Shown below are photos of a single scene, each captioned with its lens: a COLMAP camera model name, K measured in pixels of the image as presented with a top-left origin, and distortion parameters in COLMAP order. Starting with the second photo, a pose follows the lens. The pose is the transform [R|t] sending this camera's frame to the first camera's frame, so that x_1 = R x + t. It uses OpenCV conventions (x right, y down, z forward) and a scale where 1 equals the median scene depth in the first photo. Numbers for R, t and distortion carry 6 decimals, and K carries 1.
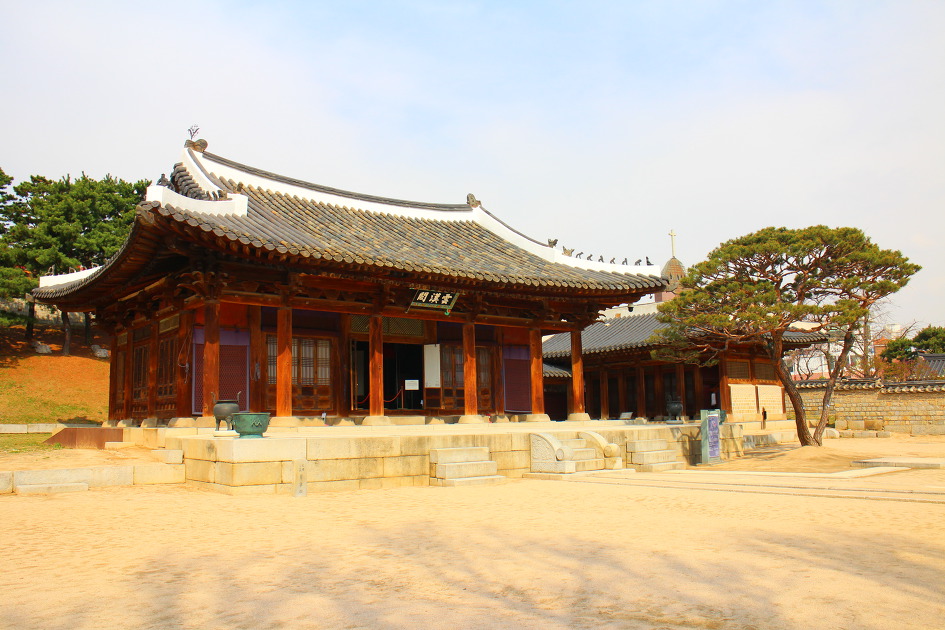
lens RADIAL K [[825.0, 0, 472.5], [0, 825.0, 315.0], [0, 0, 1]] dist [-0.155447, 0.014239]
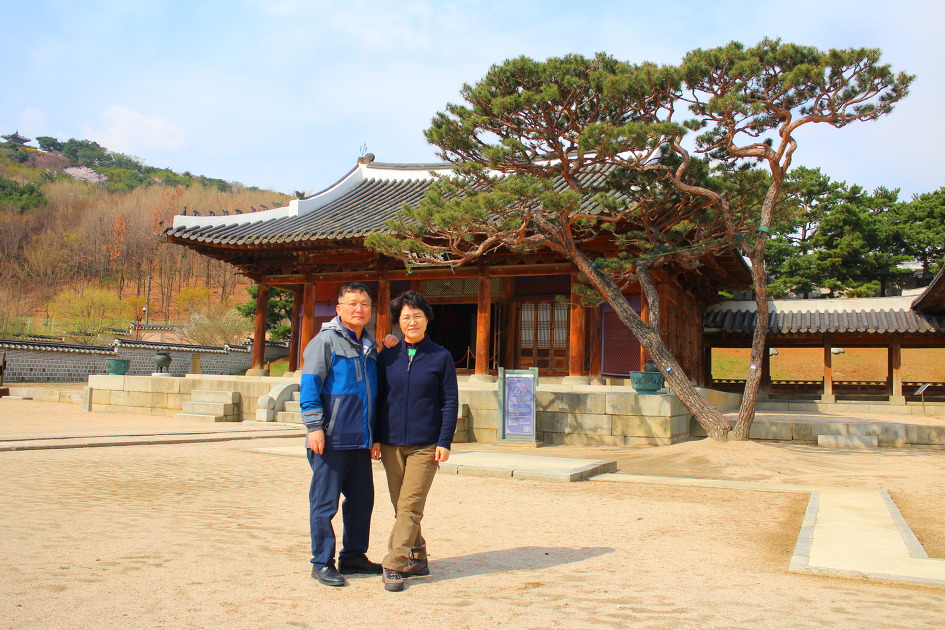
lens RADIAL K [[793.7, 0, 472.5], [0, 793.7, 315.0], [0, 0, 1]] dist [-0.149757, 0.122249]
pose [[0.416424, -0.061852, -0.907064, 0.853360], [0.074835, 0.996630, -0.033604, 0.087057], [0.906086, -0.053886, 0.419649, 0.637009]]
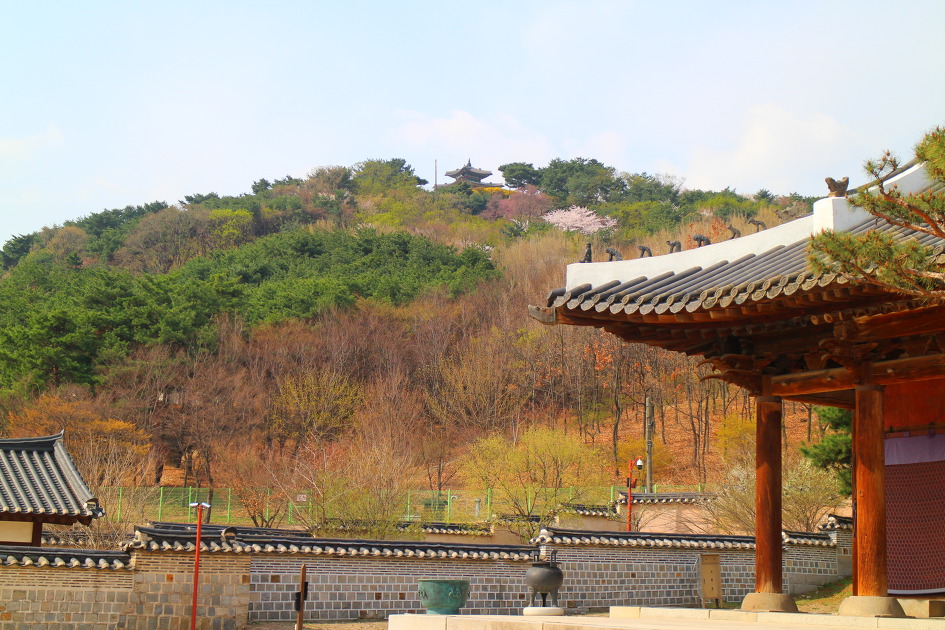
lens RADIAL K [[1555.6, 0, 472.5], [0, 1555.6, 315.0], [0, 0, 1]] dist [0.068022, 0.091348]
pose [[-0.136411, -0.161616, -0.977380, 0.709486], [0.097878, 0.979577, -0.175640, 0.086770], [0.985805, -0.119623, -0.117806, 0.775018]]
